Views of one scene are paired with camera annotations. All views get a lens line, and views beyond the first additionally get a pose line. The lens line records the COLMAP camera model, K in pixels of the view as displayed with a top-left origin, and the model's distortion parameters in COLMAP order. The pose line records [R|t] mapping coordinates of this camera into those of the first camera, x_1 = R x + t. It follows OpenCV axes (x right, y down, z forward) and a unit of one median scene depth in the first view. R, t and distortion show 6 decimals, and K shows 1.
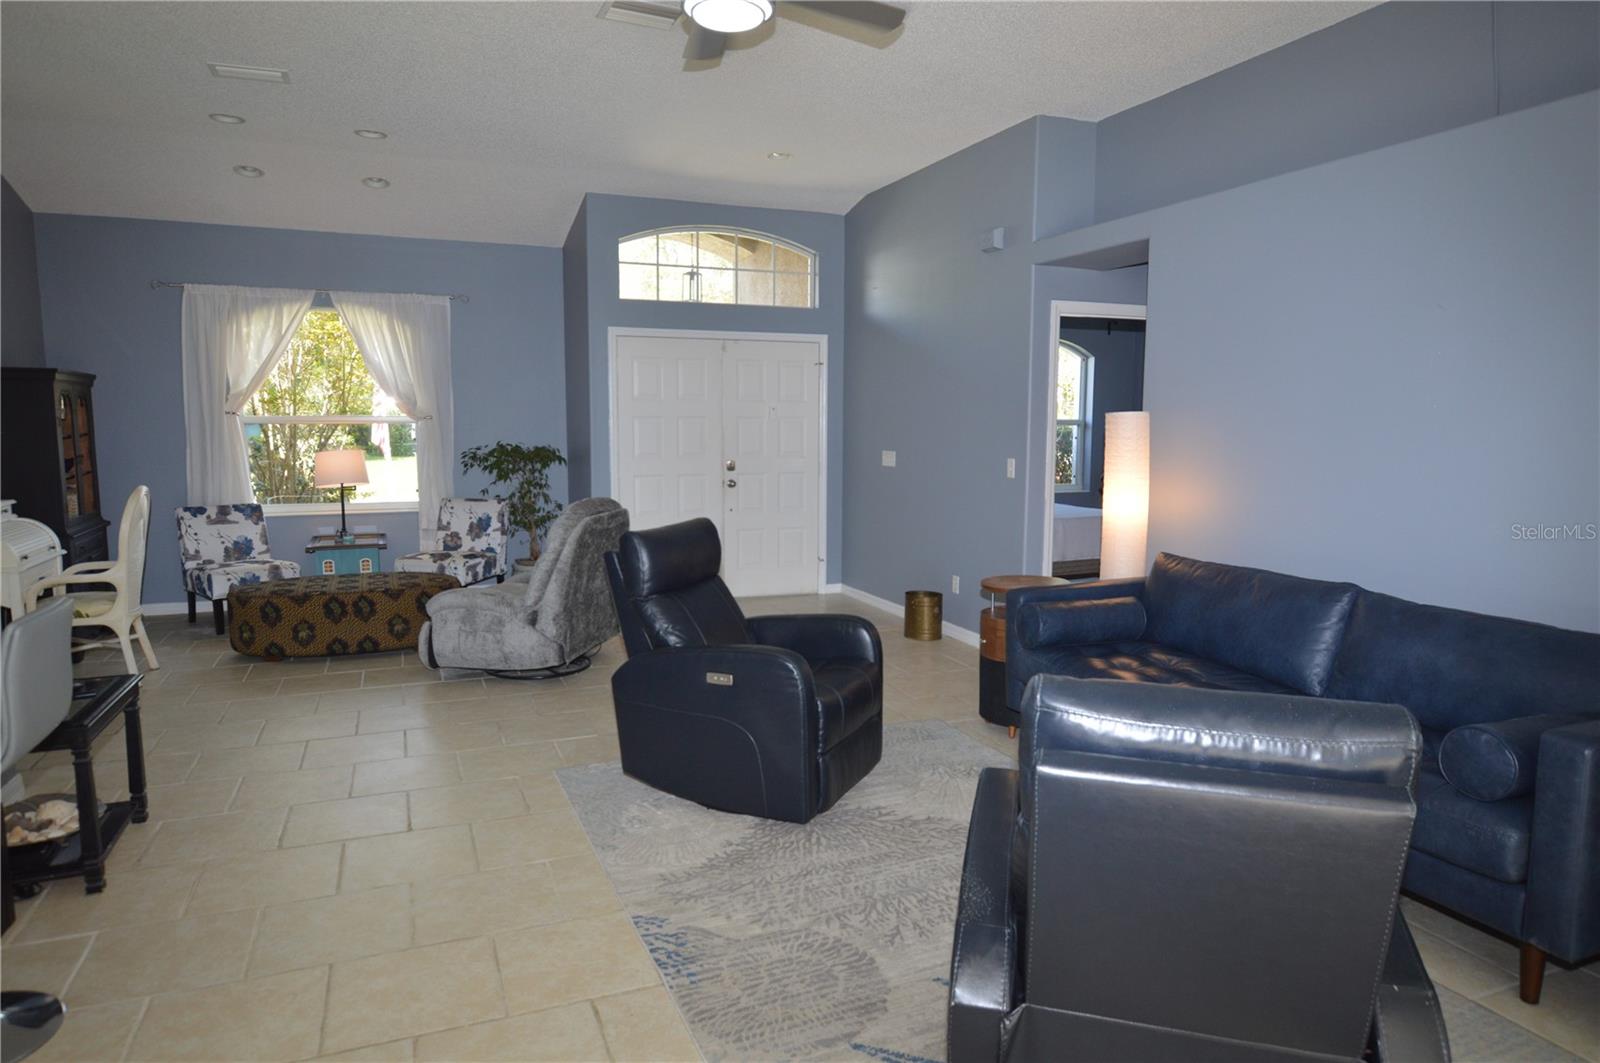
lens RADIAL K [[1014.8, 0, 802.1], [0, 1014.8, 533.7], [0, 0, 1]] dist [-0.007707, 0.006415]
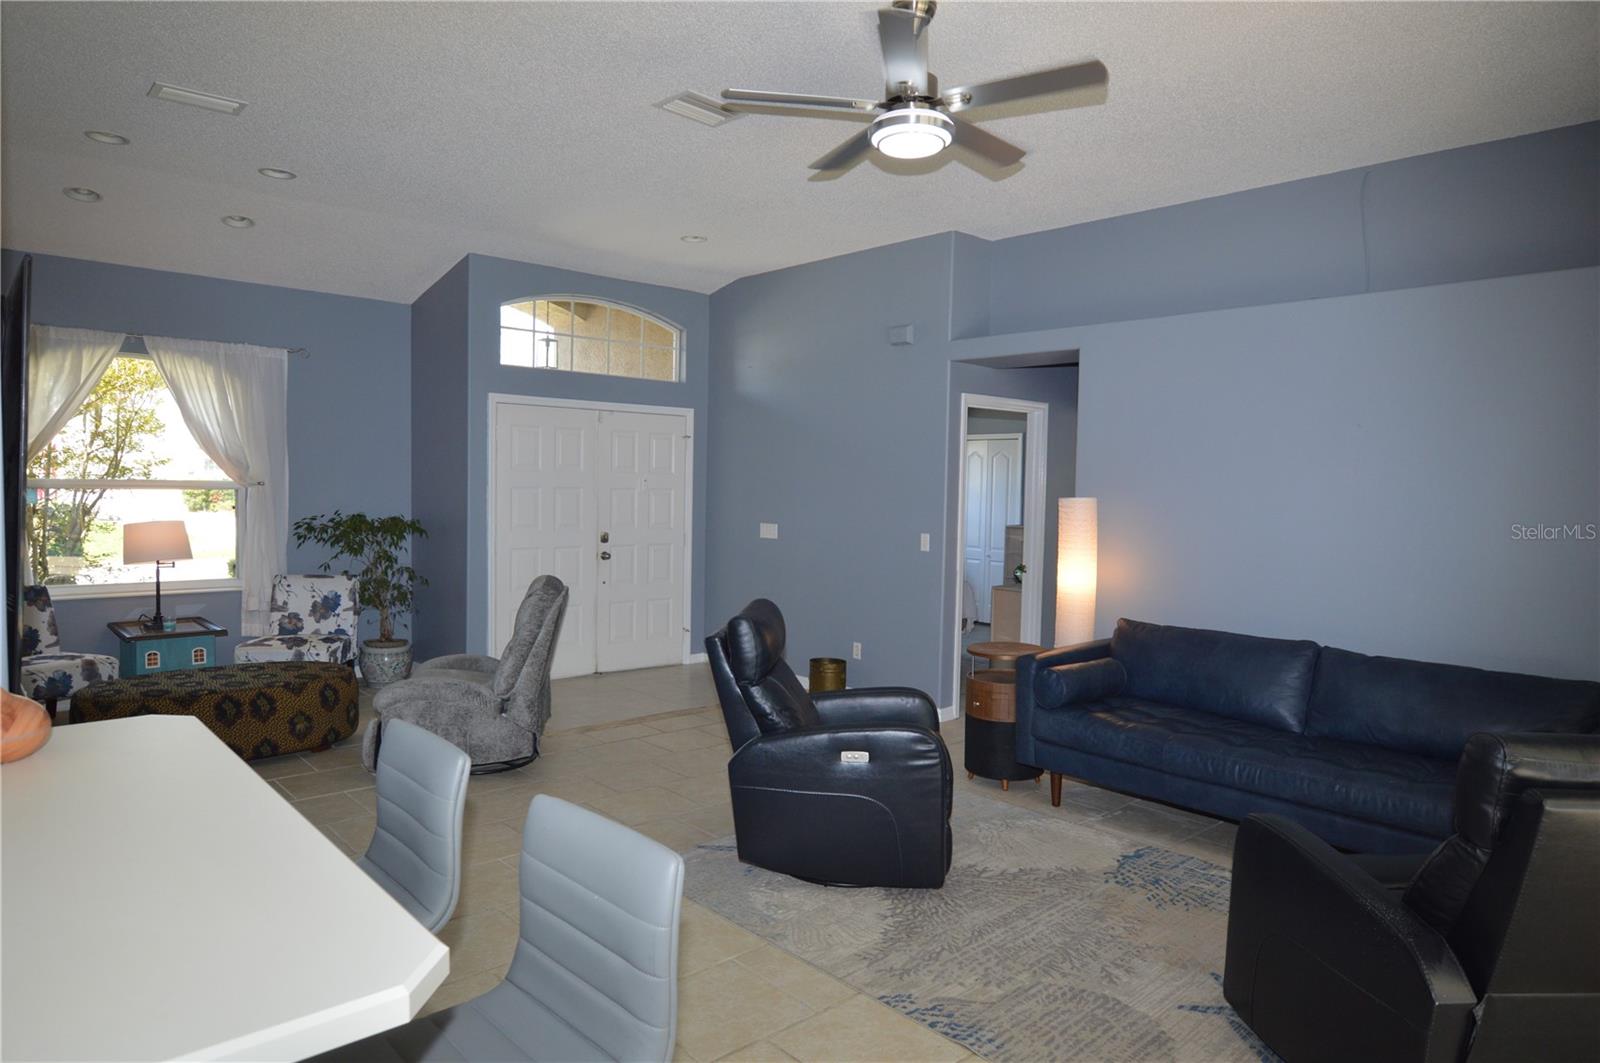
lens RADIAL K [[1014.8, 0, 792.9], [0, 1014.8, 530.6], [0, 0, 1]] dist [-0.007707, 0.006415]
pose [[0.939074, -0.000438, 0.343714, -0.248700], [0.021001, 0.998204, -0.056107, -0.015377], [-0.343072, 0.059907, 0.937397, 0.017749]]
